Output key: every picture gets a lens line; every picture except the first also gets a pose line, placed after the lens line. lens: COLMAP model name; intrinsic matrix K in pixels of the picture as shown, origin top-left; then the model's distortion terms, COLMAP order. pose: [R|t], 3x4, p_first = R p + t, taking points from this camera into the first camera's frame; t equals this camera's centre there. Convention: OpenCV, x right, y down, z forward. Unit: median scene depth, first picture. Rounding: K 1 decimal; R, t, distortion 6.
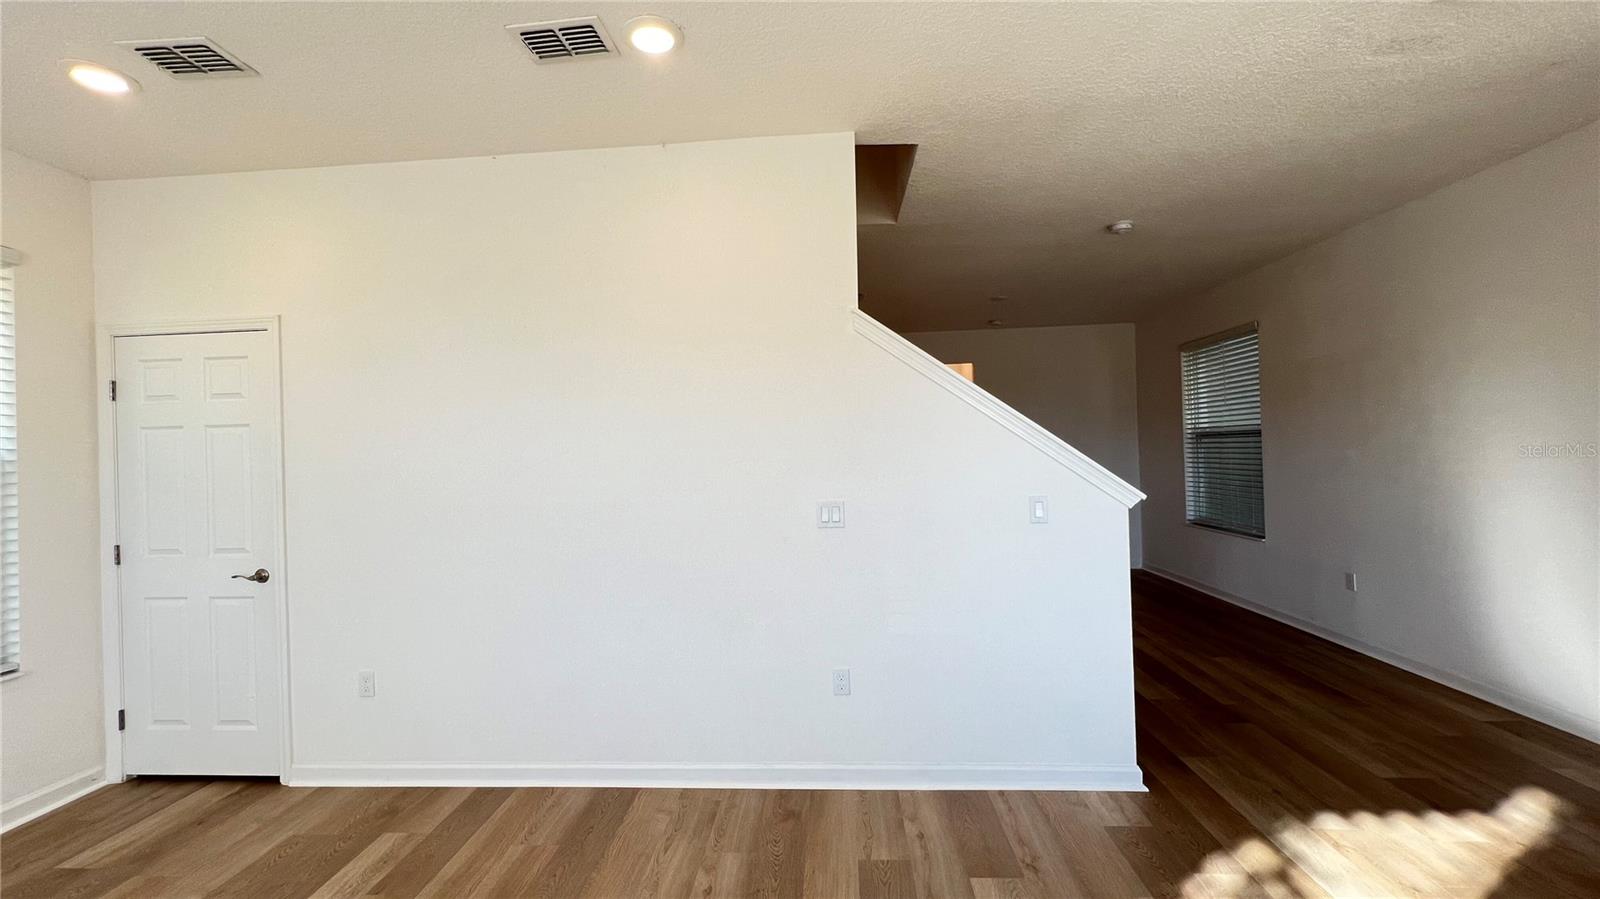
lens RADIAL K [[623.5, 0, 796.7], [0, 623.5, 449.2], [0, 0, 1]] dist [0.000682, -0.000087]
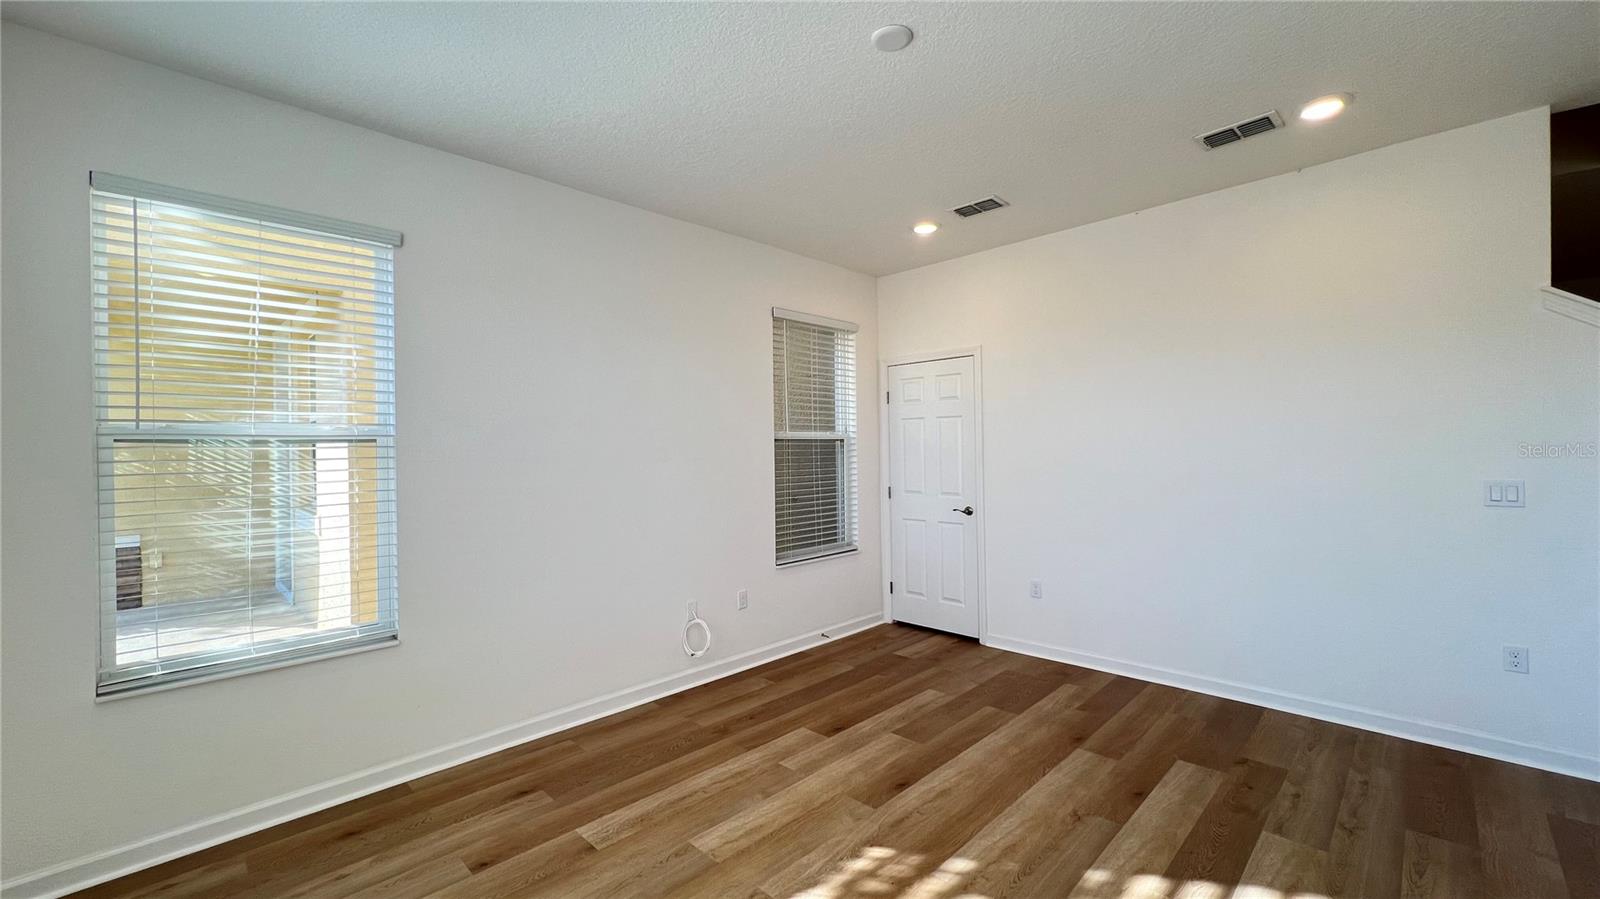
lens RADIAL K [[637.5, 0, 794.1], [0, 637.5, 448.2], [0, 0, 1]] dist [-0.003013, 0.000394]
pose [[0.747104, 0.014795, -0.664543, -0.120762], [-0.004280, 0.999839, 0.017449, 0.017494], [0.664694, -0.010192, 0.747047, -0.531804]]
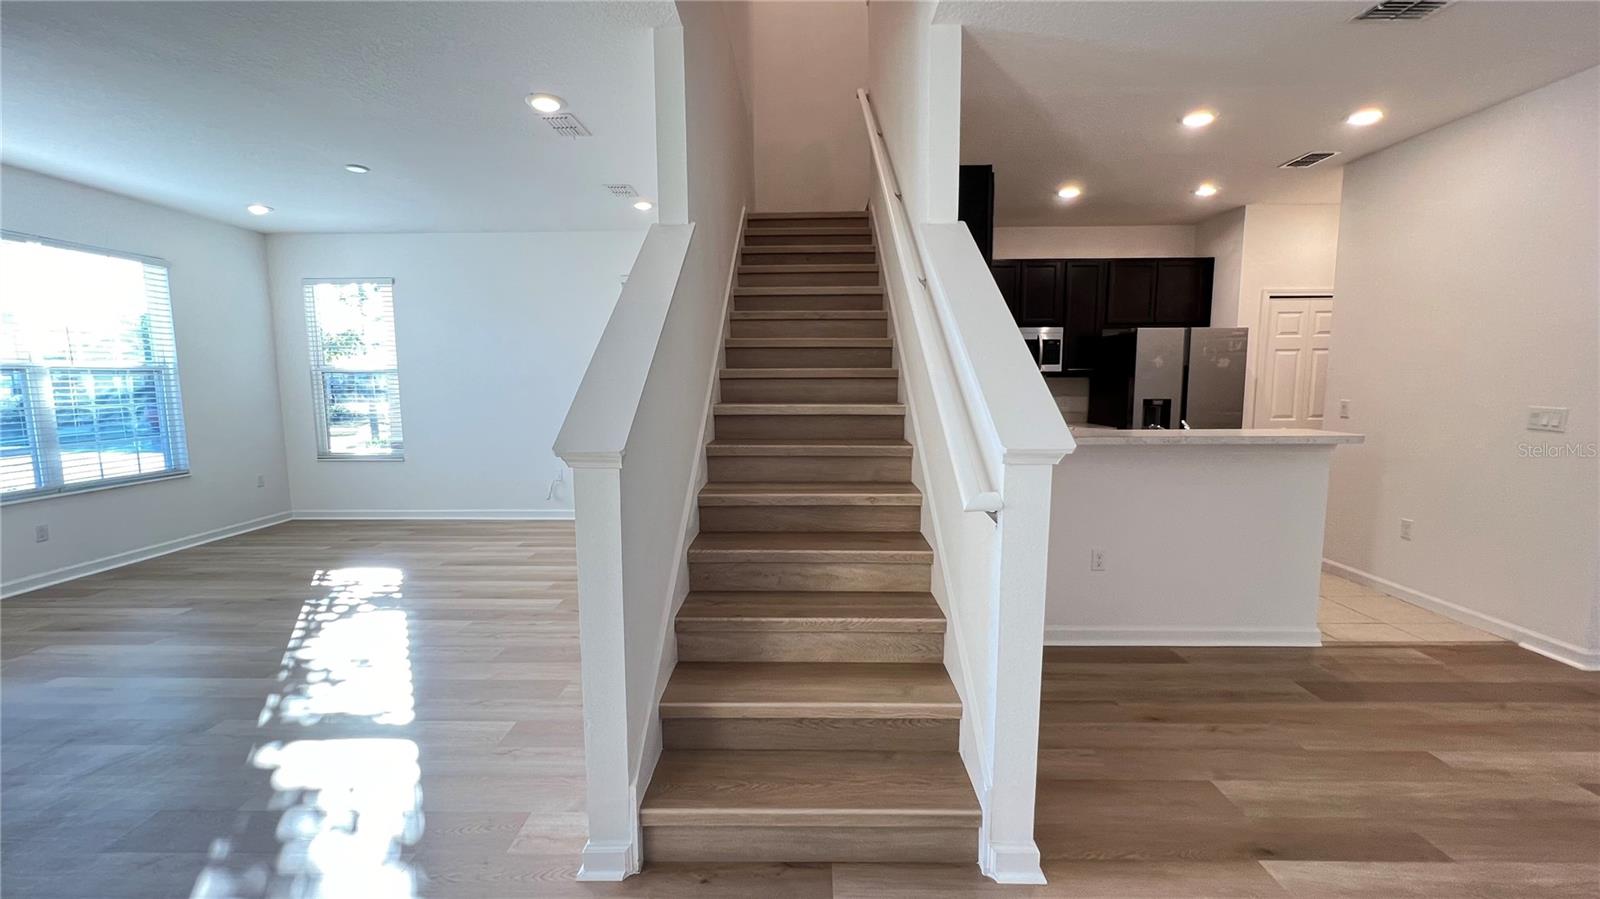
lens RADIAL K [[637.5, 0, 793.8], [0, 637.5, 448.6], [0, 0, 1]] dist [-0.003013, 0.000394]
pose [[0.045199, 0.138457, -0.989336, 1.123839], [0.007652, 0.990272, 0.138938, -0.008665], [0.998949, -0.013850, 0.043700, 1.149233]]
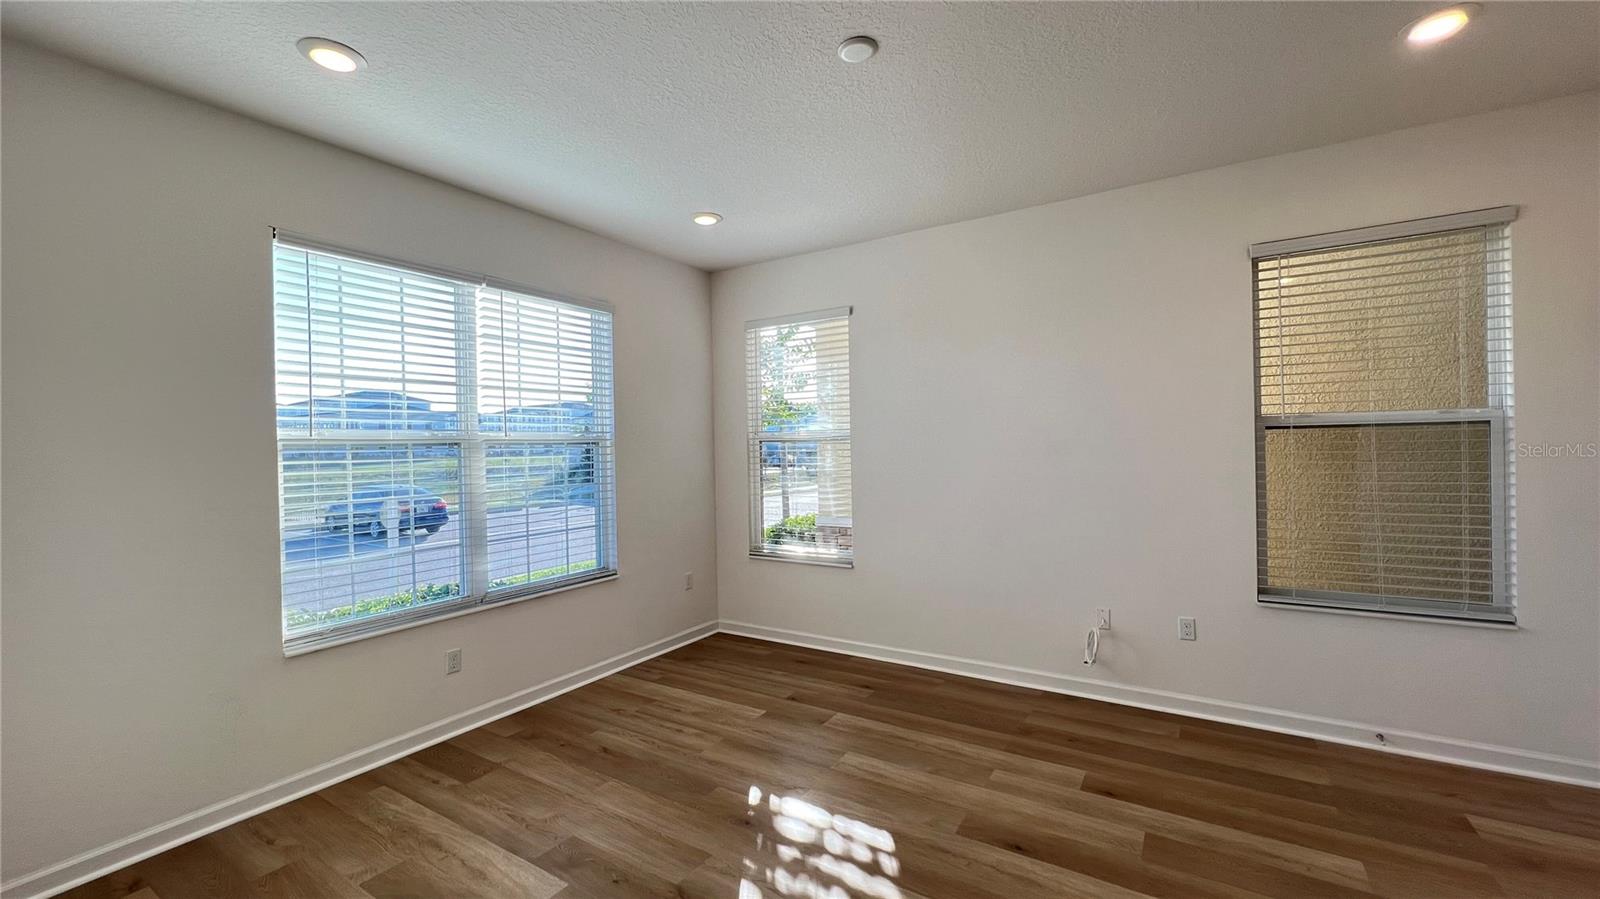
lens RADIAL K [[637.5, 0, 790.1], [0, 637.5, 448.9], [0, 0, 1]] dist [-0.003013, 0.000394]
pose [[-0.485686, 0.042368, -0.873106, 0.206731], [0.035717, 0.998952, 0.028606, -0.000936], [0.873403, -0.017291, -0.486691, 0.462775]]
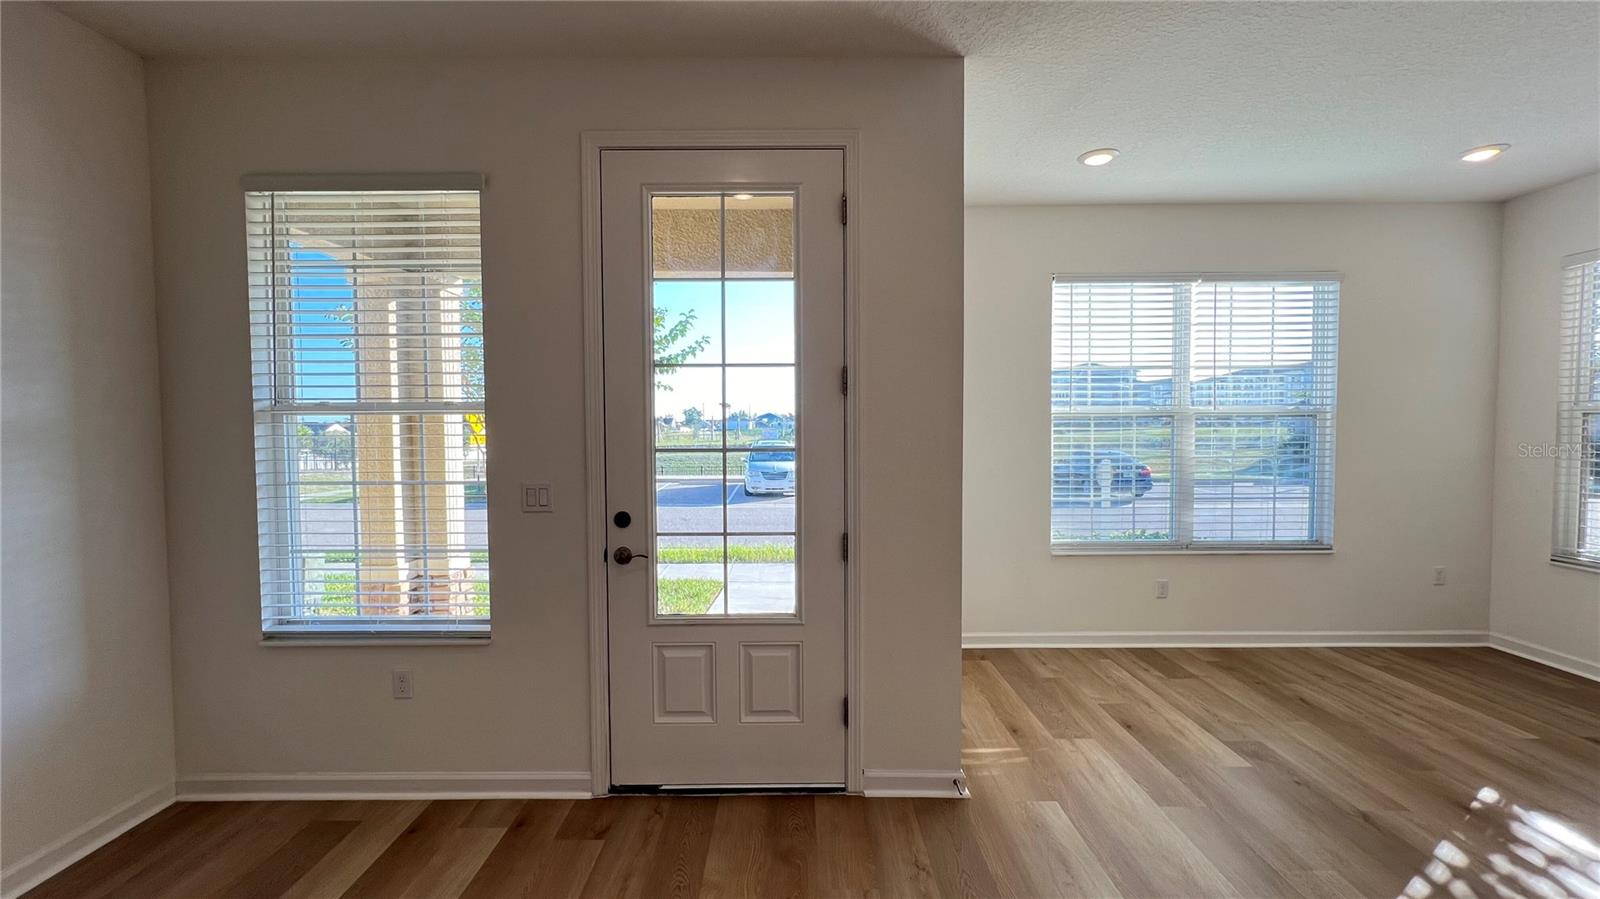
lens RADIAL K [[637.5, 0, 795.5], [0, 637.5, 449.3], [0, 0, 1]] dist [-0.003013, 0.000394]
pose [[-0.997622, 0.037364, -0.057920, 0.426949], [0.035276, 0.998705, 0.036672, -0.007043], [0.059215, 0.034542, -0.997647, 0.762844]]
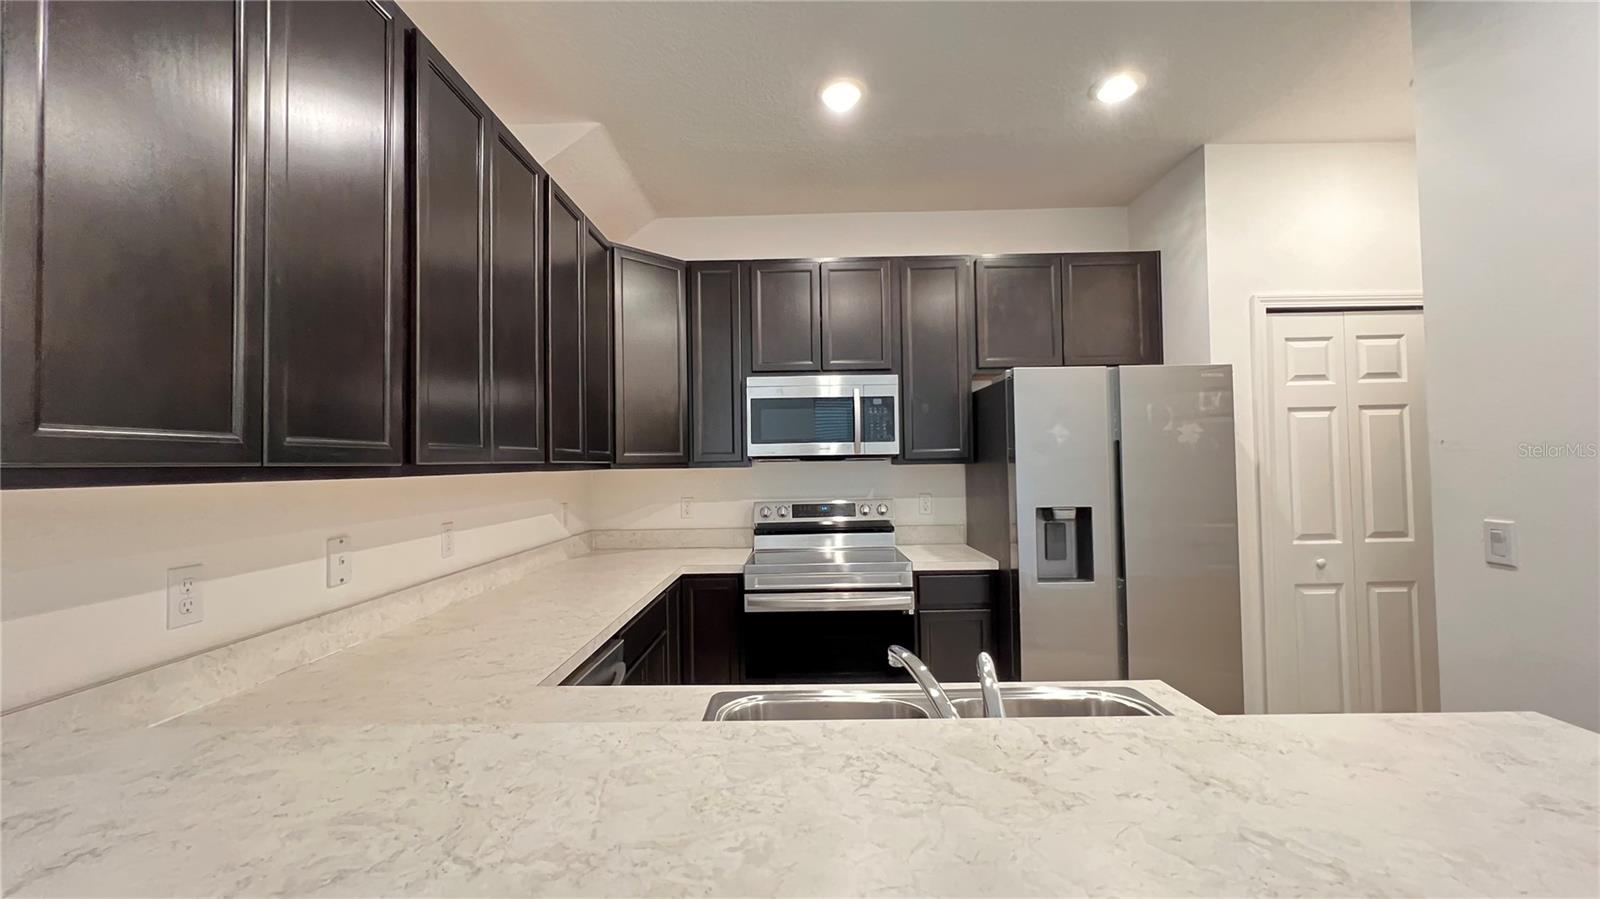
lens RADIAL K [[637.5, 0, 792.1], [0, 637.5, 448.2], [0, 0, 1]] dist [-0.003013, 0.000394]
pose [[0.045945, 0.004980, -0.998932, 0.183139], [0.017917, 0.999823, 0.005808, 0.017187], [0.998783, -0.018165, 0.045848, 1.885710]]
